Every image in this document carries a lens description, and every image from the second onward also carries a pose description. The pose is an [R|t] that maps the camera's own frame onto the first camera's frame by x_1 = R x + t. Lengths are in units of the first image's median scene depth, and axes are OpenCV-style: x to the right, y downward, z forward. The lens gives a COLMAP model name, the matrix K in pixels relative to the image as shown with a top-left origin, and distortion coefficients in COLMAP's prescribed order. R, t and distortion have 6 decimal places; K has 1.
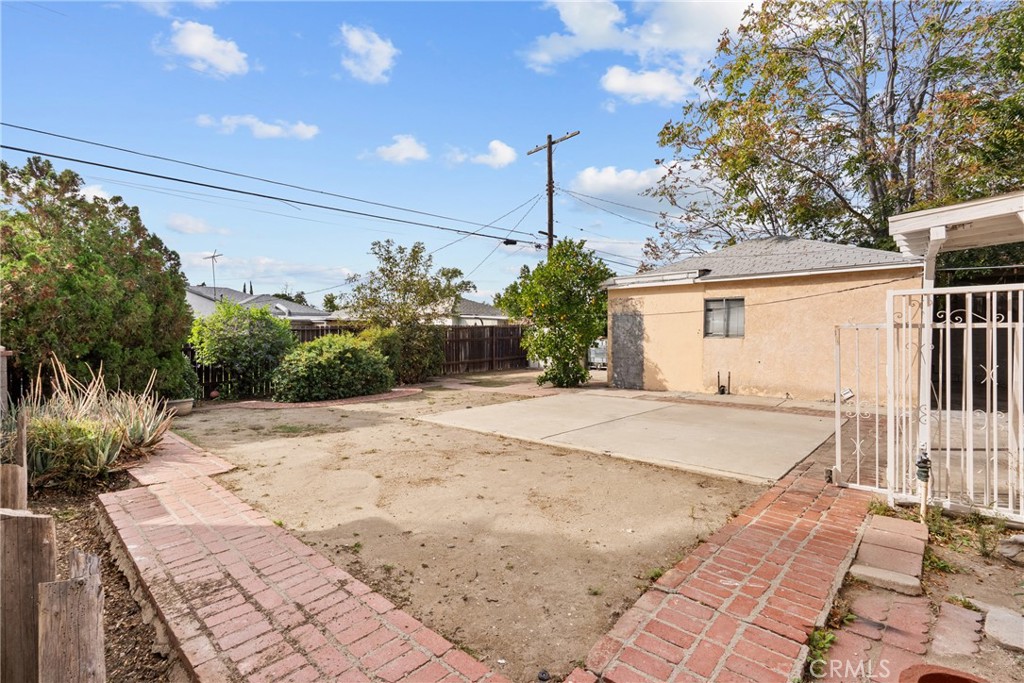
lens RADIAL K [[470.7, 0, 513.6], [0, 470.7, 338.6], [0, 0, 1]] dist [0.022096, 0.000256]
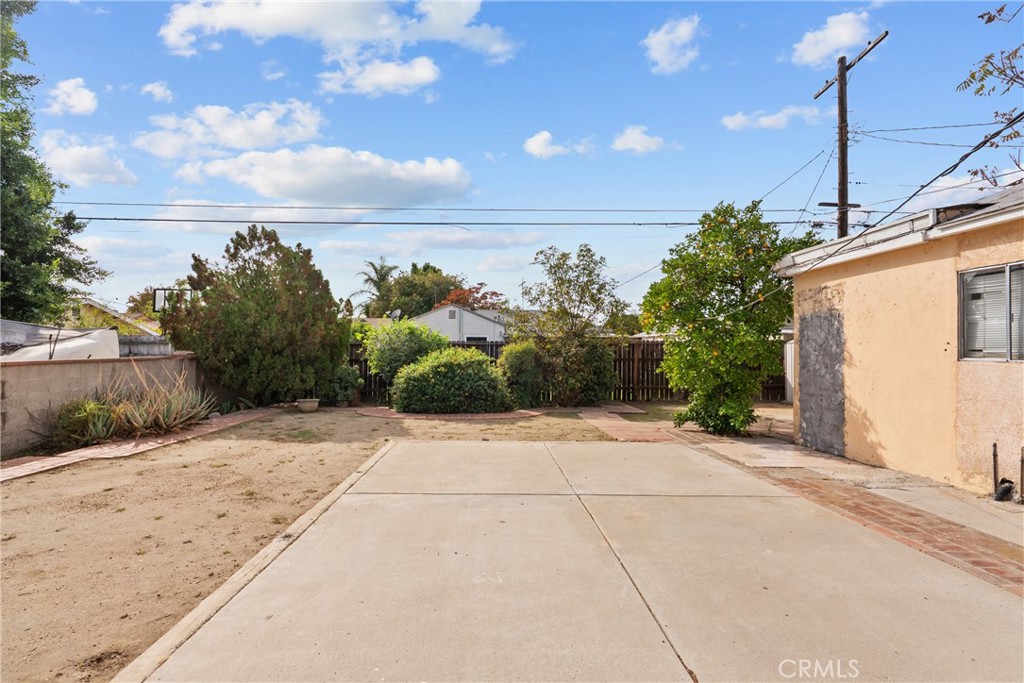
lens RADIAL K [[463.1, 0, 506.9], [0, 463.1, 343.6], [0, 0, 1]] dist [-0.001524, 0.000538]
pose [[0.694959, -0.002511, -0.719045, 0.395446], [-0.019629, 0.999555, -0.022462, 0.000426], [0.718781, 0.029725, 0.694601, 0.378038]]
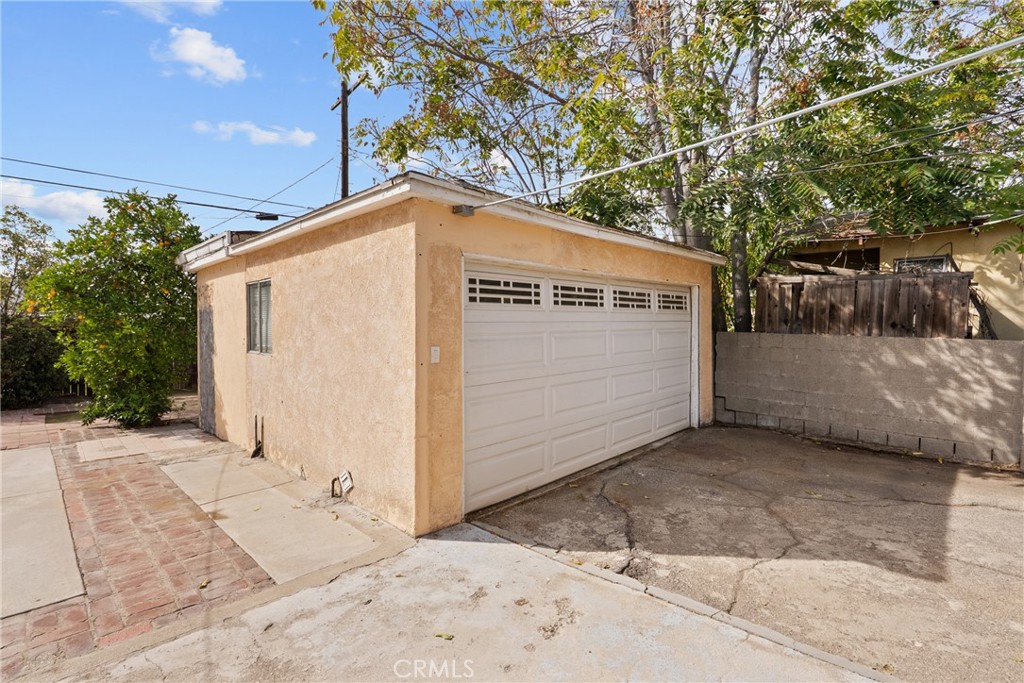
lens RADIAL K [[469.8, 0, 503.3], [0, 469.8, 334.4], [0, 0, 1]] dist [-0.001625, 0.000292]
pose [[0.998618, 0.003588, -0.052441, 0.692498], [-0.003782, 0.999986, -0.003608, -0.021179], [0.052427, 0.003801, 0.998618, 0.431346]]
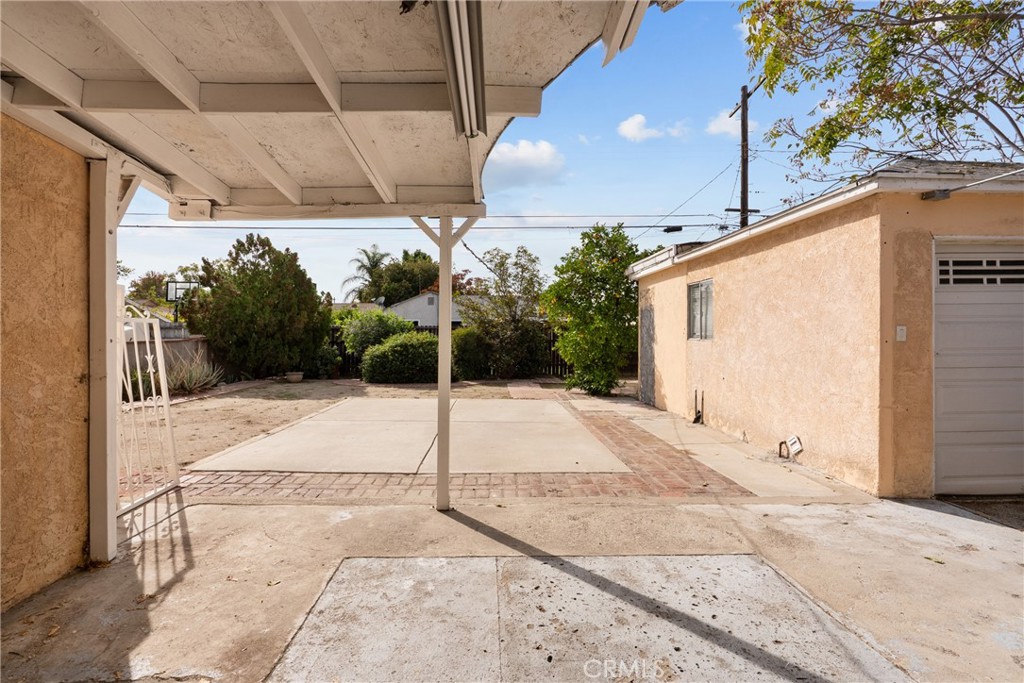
lens RADIAL K [[469.2, 0, 507.2], [0, 469.2, 331.5], [0, 0, 1]] dist [-0.001233, 0.000873]
pose [[0.691185, 0.003806, -0.722668, 0.678933], [-0.016683, 0.999804, -0.010691, -0.002072], [0.722485, 0.019446, 0.691113, 0.305188]]
